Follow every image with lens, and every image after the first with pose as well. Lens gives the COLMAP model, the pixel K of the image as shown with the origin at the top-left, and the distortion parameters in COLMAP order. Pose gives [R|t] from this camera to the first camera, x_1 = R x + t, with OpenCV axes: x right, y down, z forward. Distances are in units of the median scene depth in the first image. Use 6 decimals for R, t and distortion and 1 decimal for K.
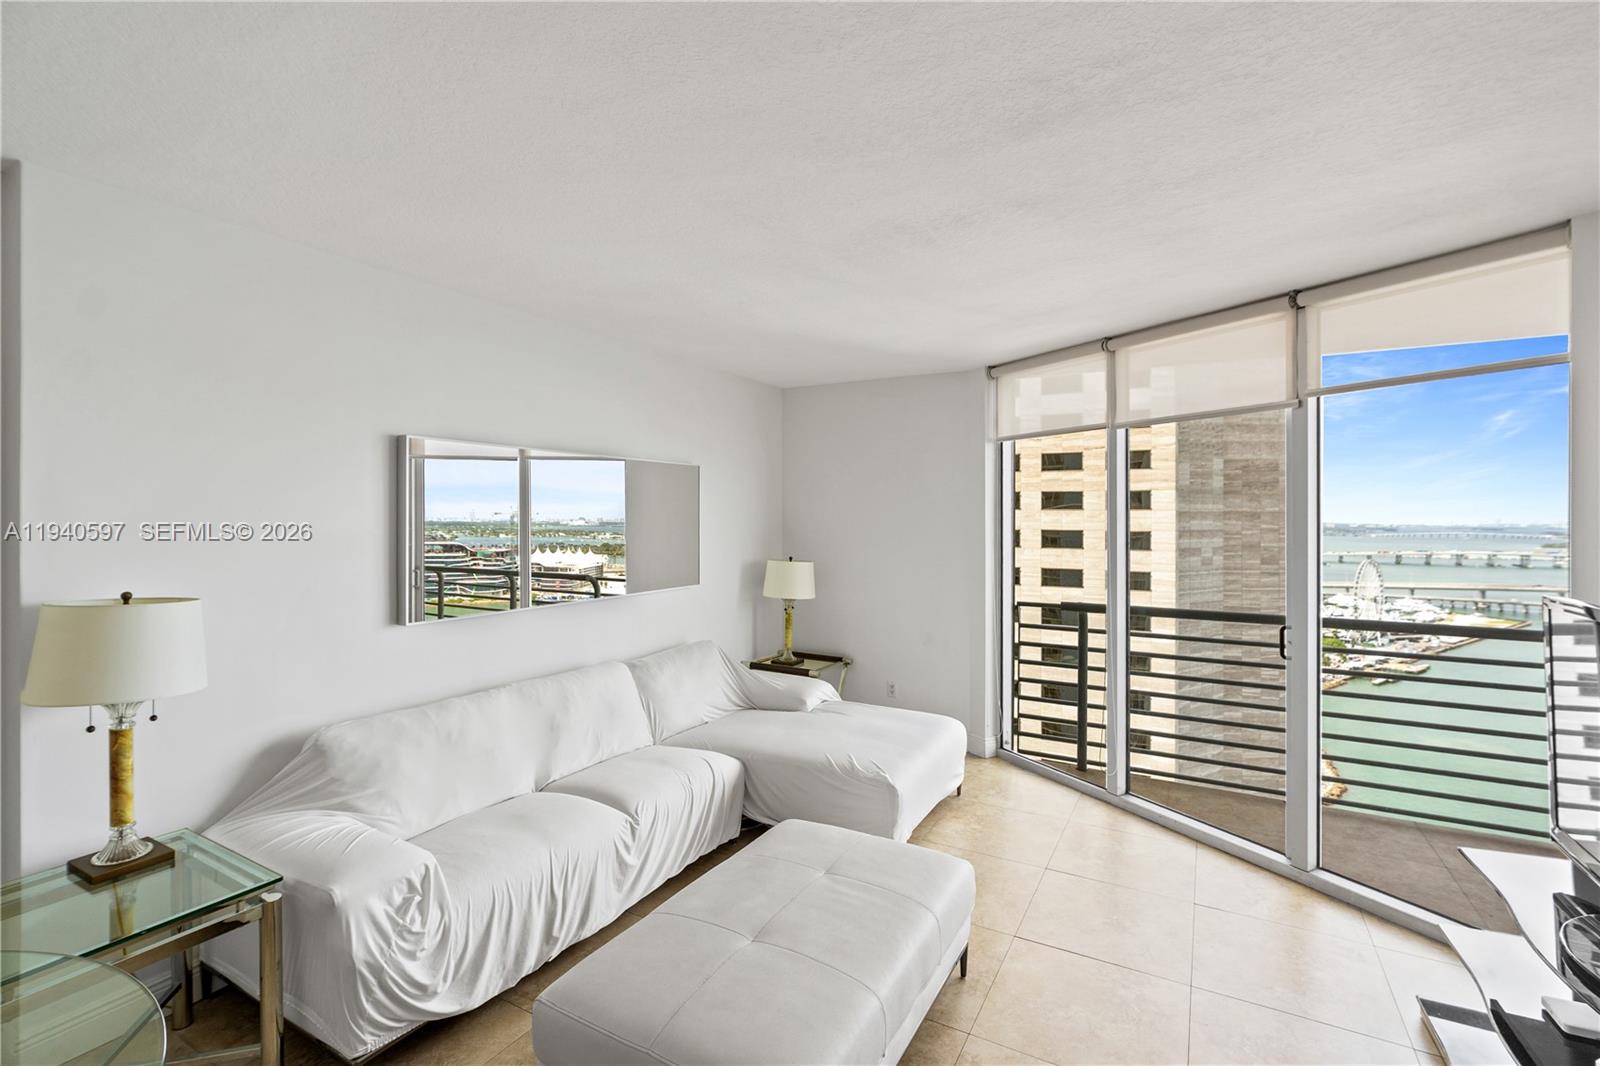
lens RADIAL K [[722.4, 0, 811.1], [0, 722.4, 514.7], [0, 0, 1]] dist [-0.003948, 0.000159]
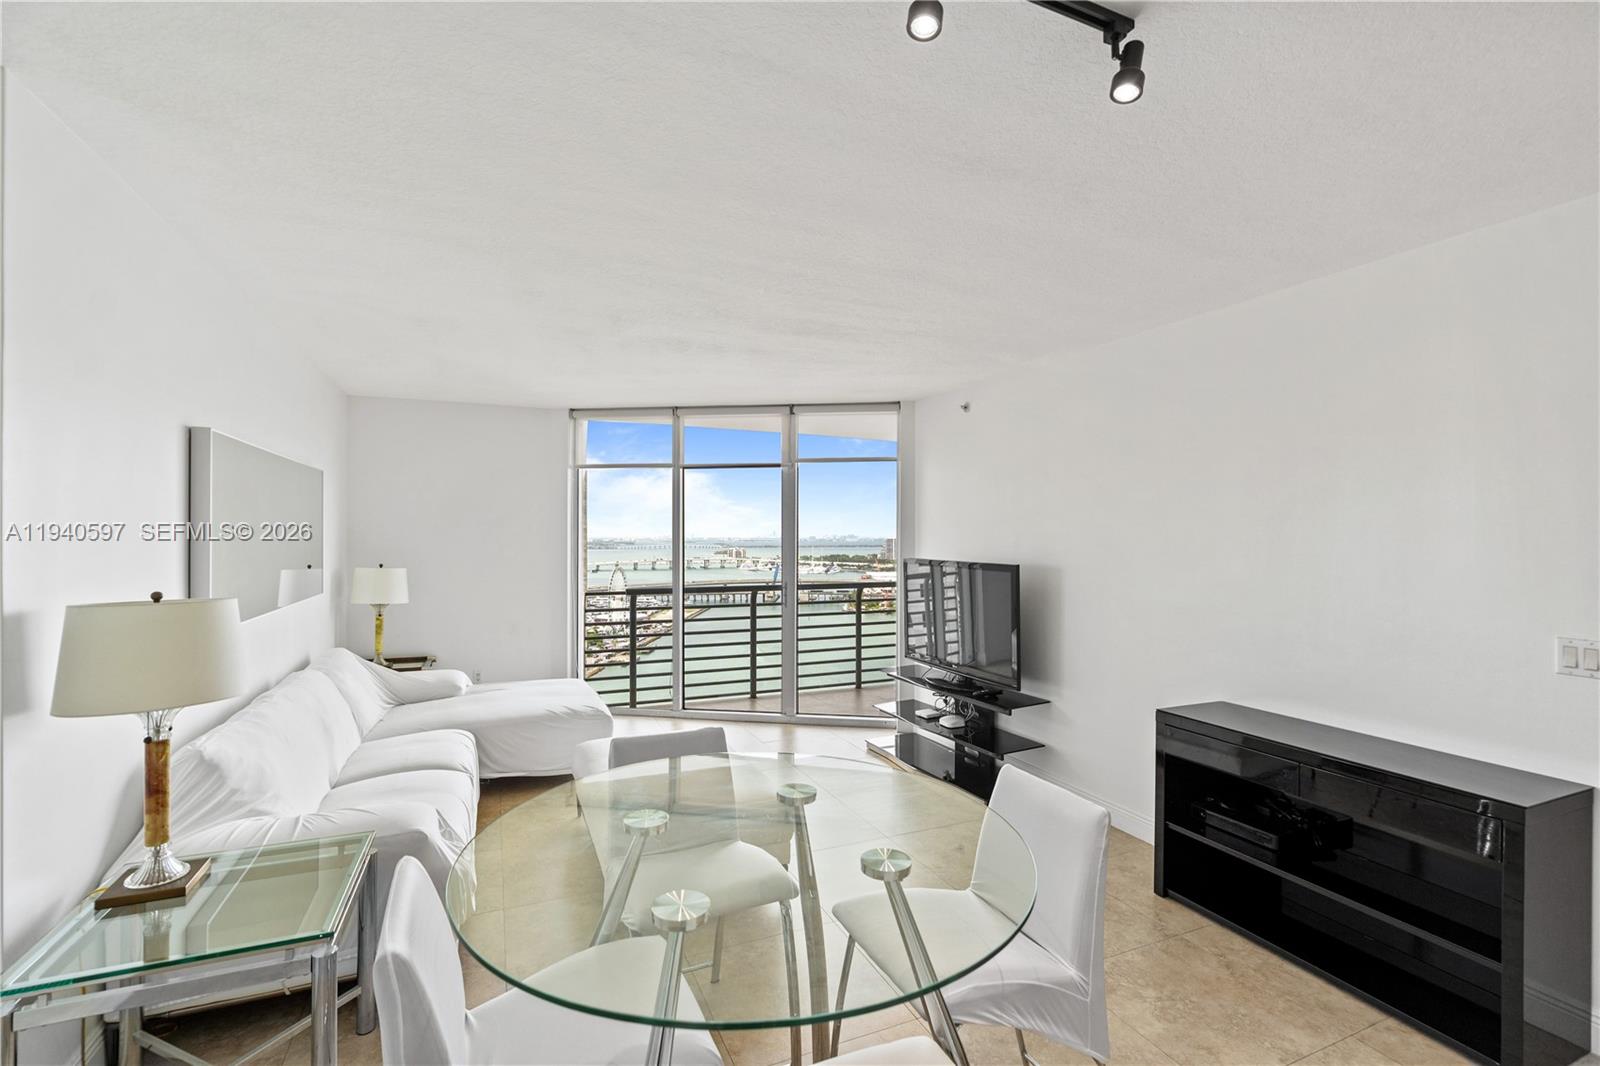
lens RADIAL K [[705.9, 0, 801.0], [0, 705.9, 533.0], [0, 0, 1]] dist [-0.003102, -0.000501]
pose [[0.610647, 0.000221, 0.791903, -0.511264], [-0.003021, 0.999993, 0.002050, 0.011747], [-0.791897, -0.003644, 0.610644, -0.089887]]
